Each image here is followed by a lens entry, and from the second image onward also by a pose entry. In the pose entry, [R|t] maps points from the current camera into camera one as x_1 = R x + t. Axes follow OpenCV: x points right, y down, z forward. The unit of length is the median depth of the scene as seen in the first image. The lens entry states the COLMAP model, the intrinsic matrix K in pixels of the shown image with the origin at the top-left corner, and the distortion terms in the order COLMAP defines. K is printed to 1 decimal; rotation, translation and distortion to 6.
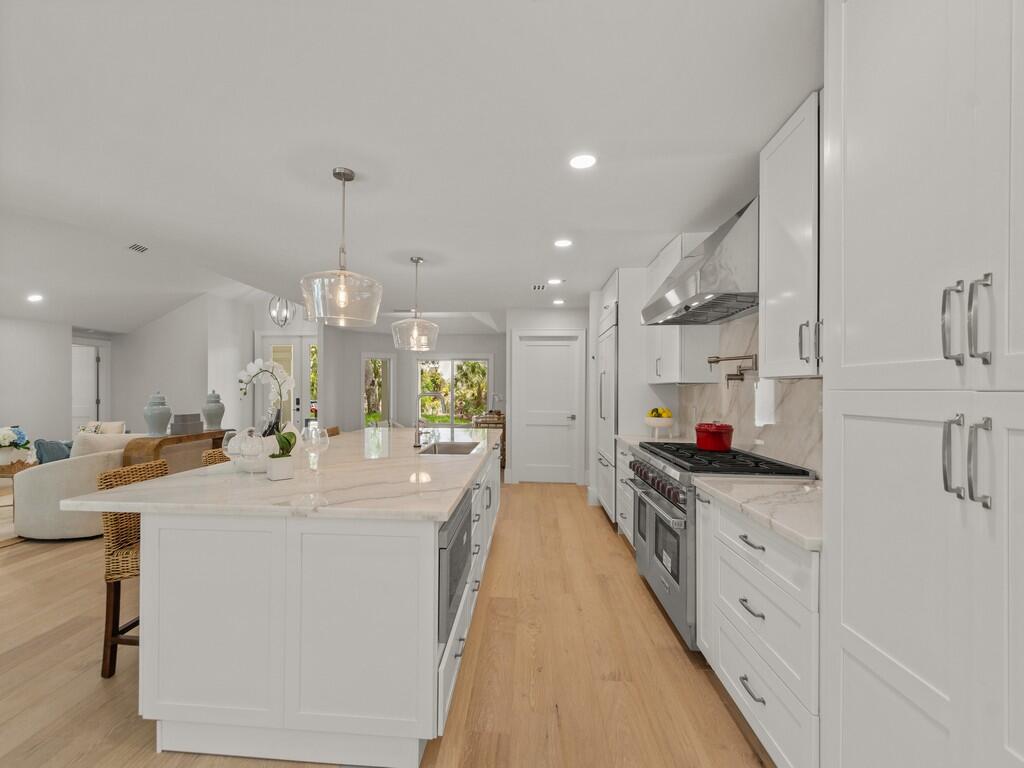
lens RADIAL K [[446.9, 0, 504.5], [0, 446.9, 390.1], [0, 0, 1]] dist [0.005121, 0.000068]
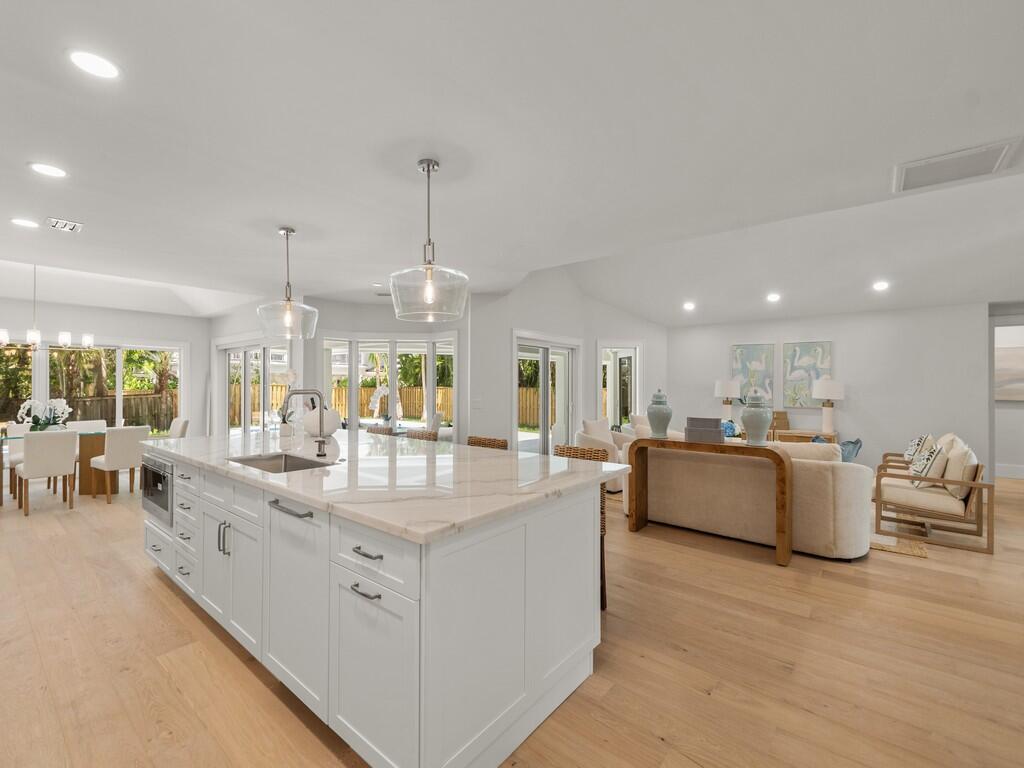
lens RADIAL K [[447.9, 0, 478.7], [0, 447.9, 386.2], [0, 0, 1]] dist [0.011826, -0.000340]
pose [[-0.607033, -0.001062, -0.794676, 0.231908], [-0.007267, 0.999965, 0.004216, -0.006310], [0.794643, 0.008334, -0.607019, 1.391969]]
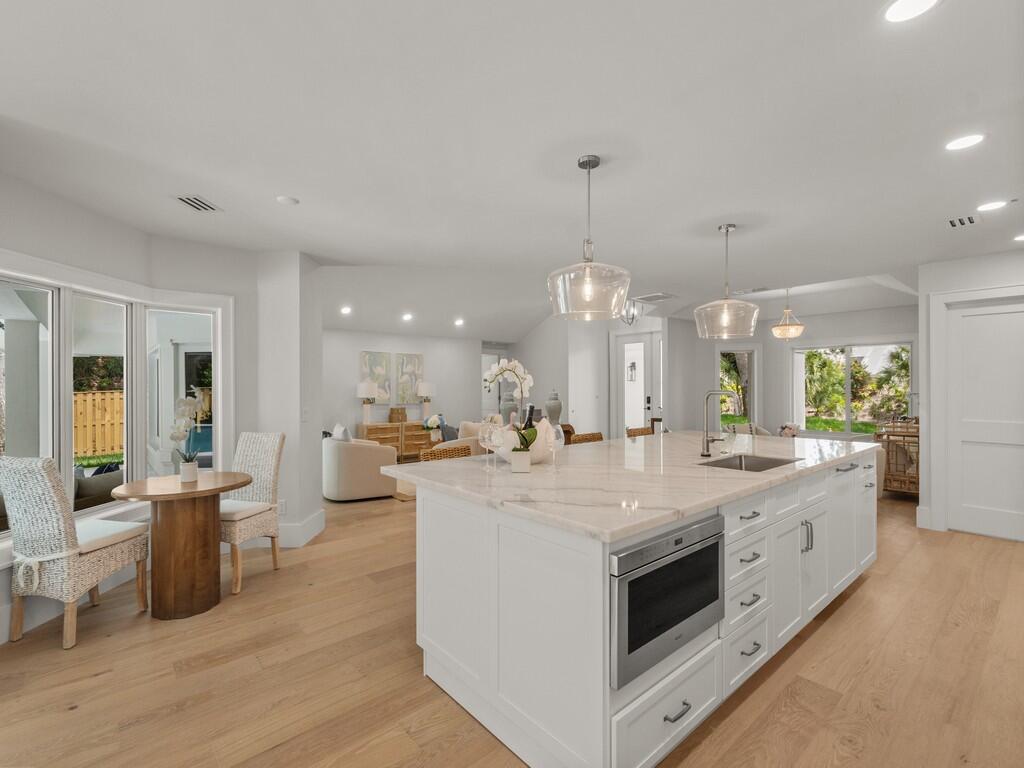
lens RADIAL K [[480.1, 0, 493.0], [0, 480.1, 385.8], [0, 0, 1]] dist [-0.000693, -0.000944]
pose [[0.690042, -0.008038, -0.723725, 0.143533], [0.004140, 0.999966, -0.007158, 0.001639], [0.723757, 0.001944, 0.690052, 0.086795]]
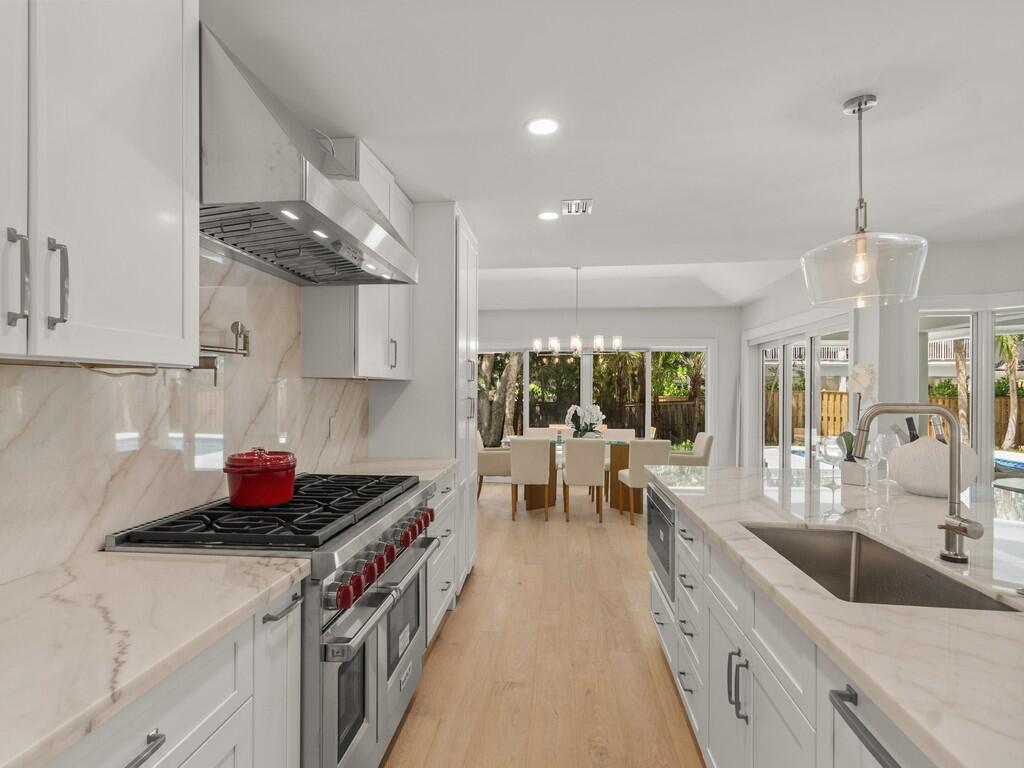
lens RADIAL K [[537.0, 0, 512.0], [0, 537.0, 384.0], [0, 0, 1]] dist [0.002715, 0.000045]
pose [[-0.999387, -0.008445, 0.033979, 0.108413], [-0.008609, 0.999952, -0.004695, -0.005662], [-0.033938, -0.004985, -0.999412, 1.144412]]
